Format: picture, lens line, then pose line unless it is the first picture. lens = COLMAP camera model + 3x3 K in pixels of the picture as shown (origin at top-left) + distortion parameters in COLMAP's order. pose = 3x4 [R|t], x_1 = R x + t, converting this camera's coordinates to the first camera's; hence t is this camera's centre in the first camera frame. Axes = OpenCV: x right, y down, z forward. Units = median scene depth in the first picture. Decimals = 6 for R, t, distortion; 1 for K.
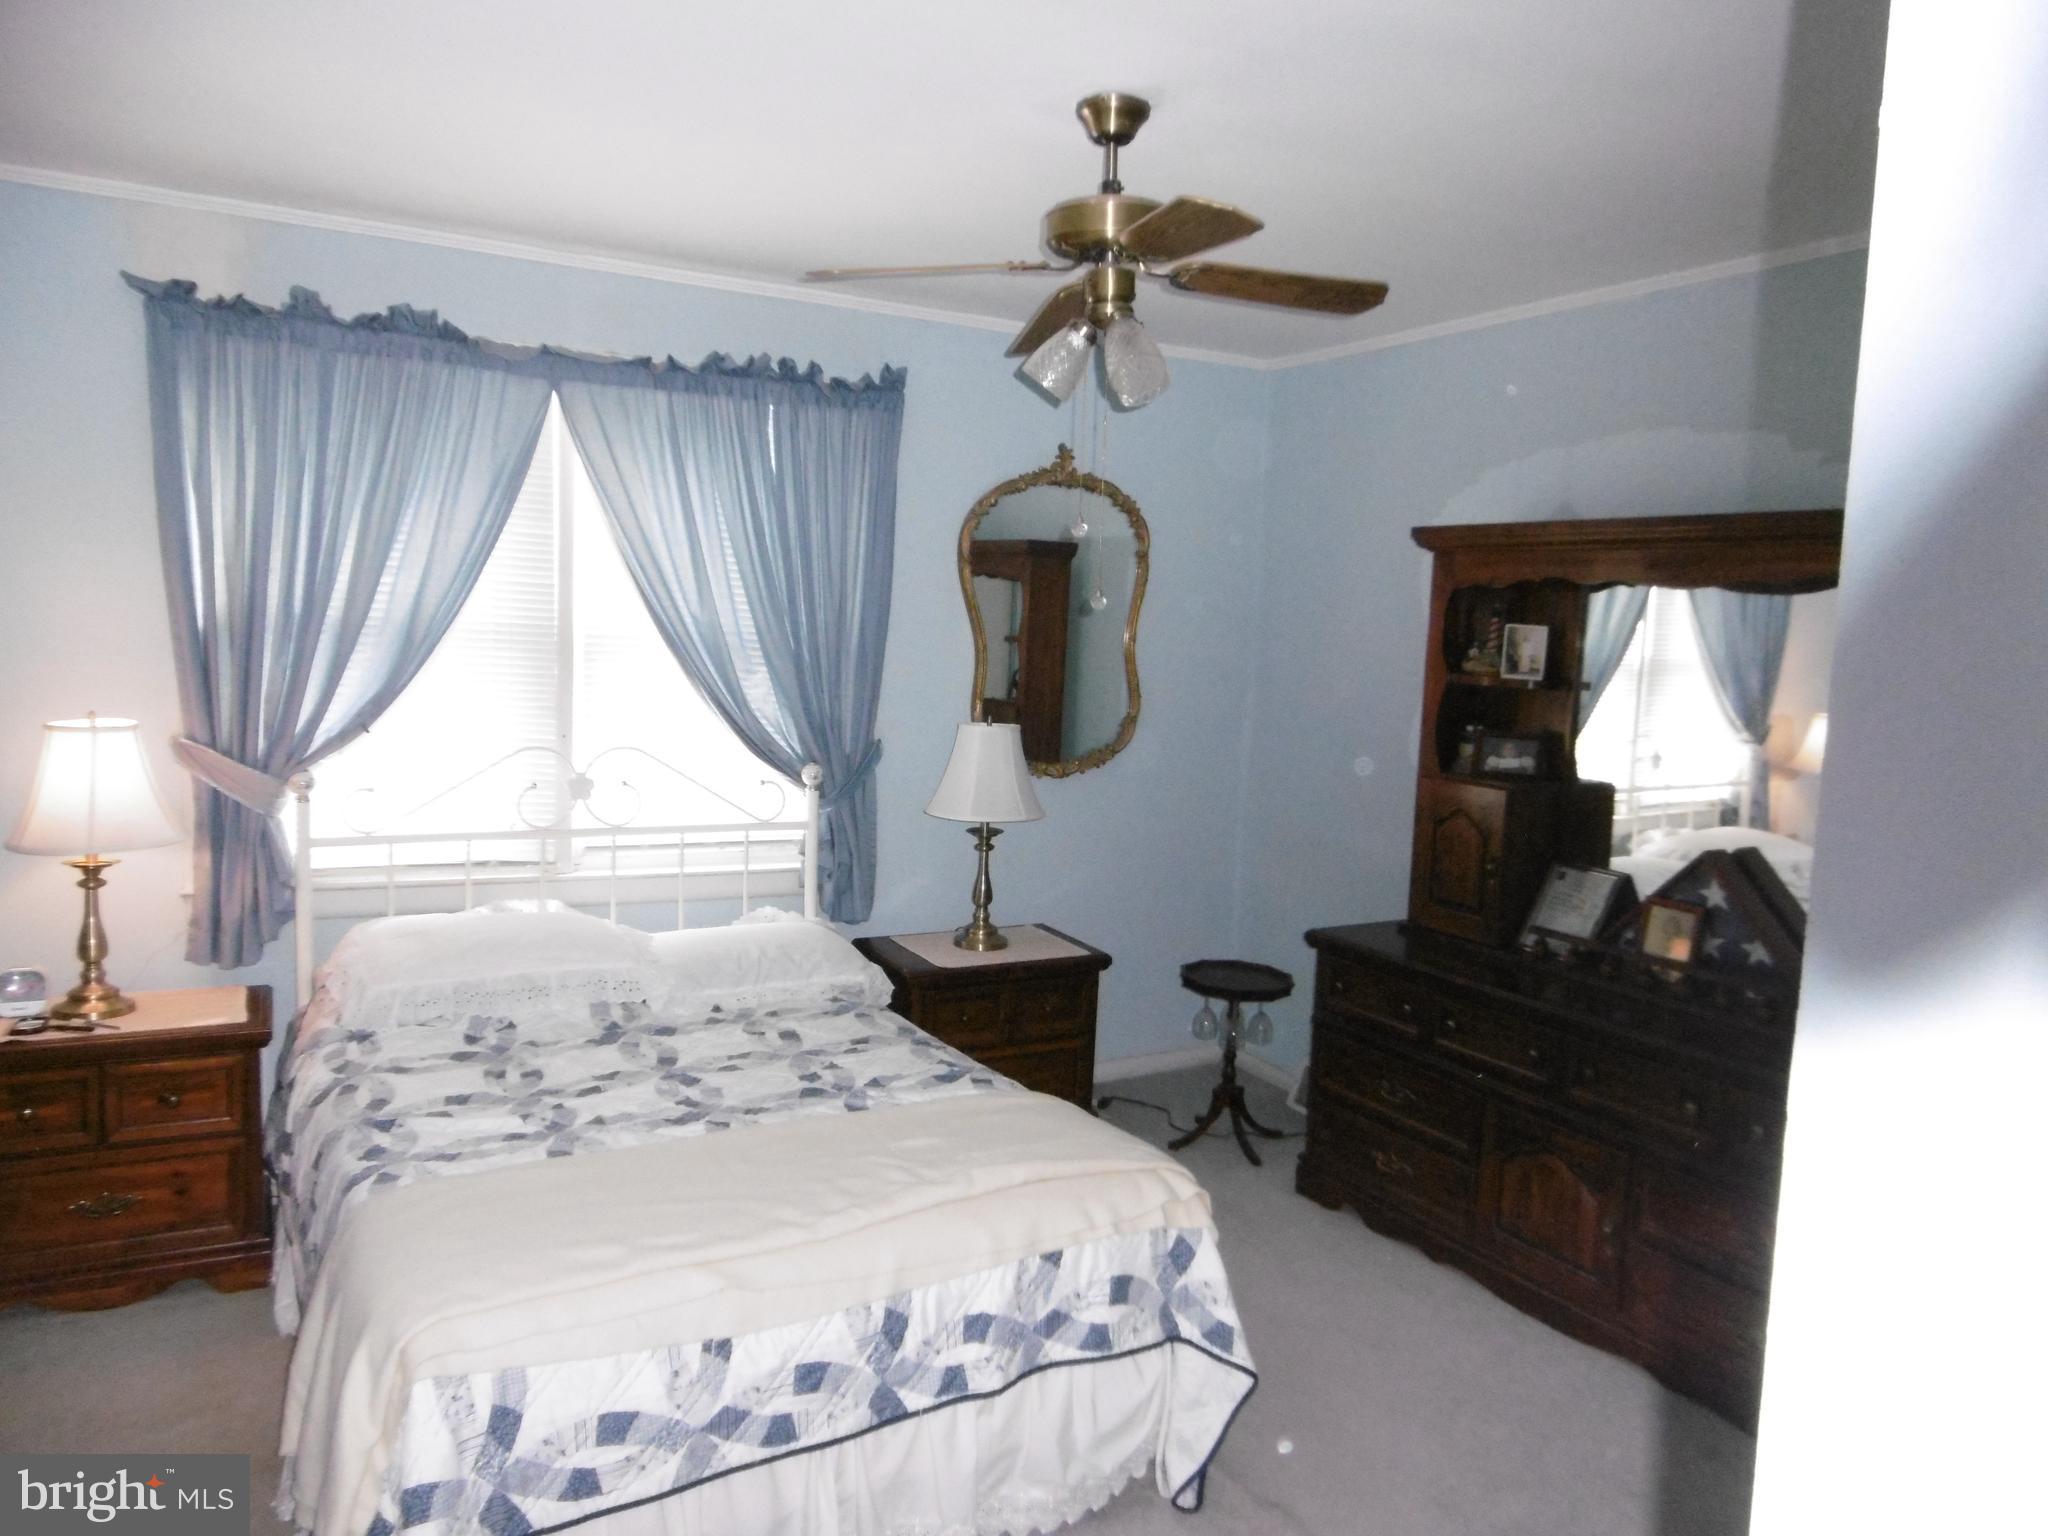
lens RADIAL K [[1532.6, 0, 1024.0], [0, 1532.6, 768.0], [0, 0, 1]] dist [0.166009, 0.001093]
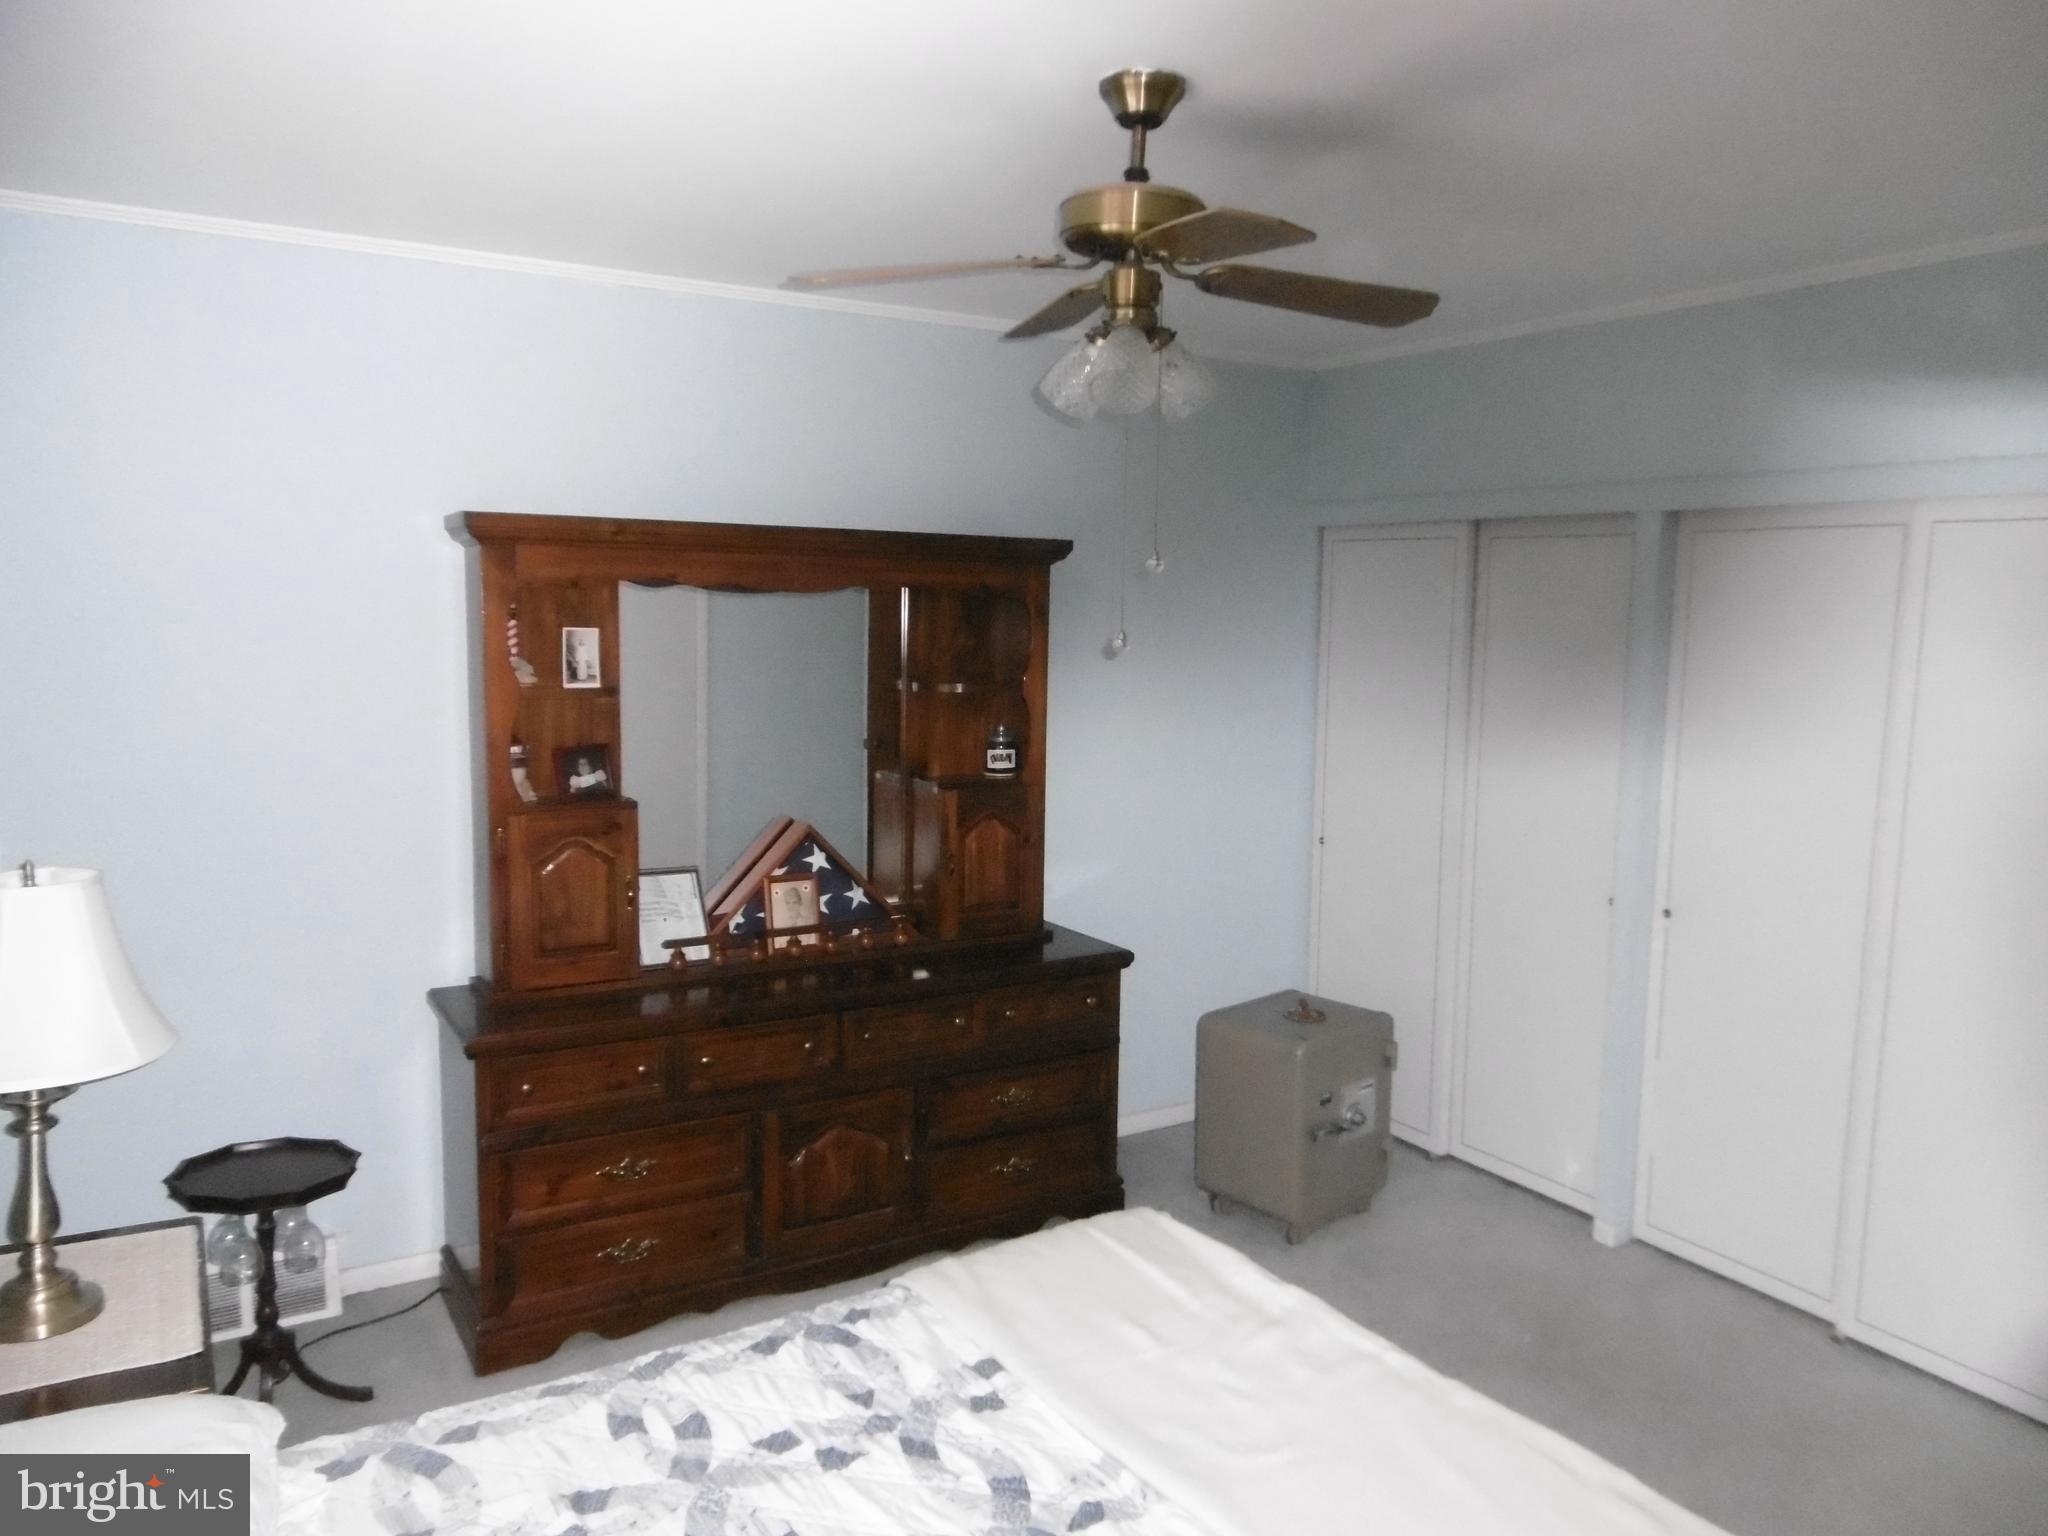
lens RADIAL K [[1532.6, 0, 1024.0], [0, 1532.6, 768.0], [0, 0, 1]] dist [0.166009, 0.001093]
pose [[-0.026019, -0.145173, 0.989064, -0.666097], [0.088864, 0.985146, 0.146935, -0.136788], [-0.995704, 0.091715, -0.012732, 0.860577]]
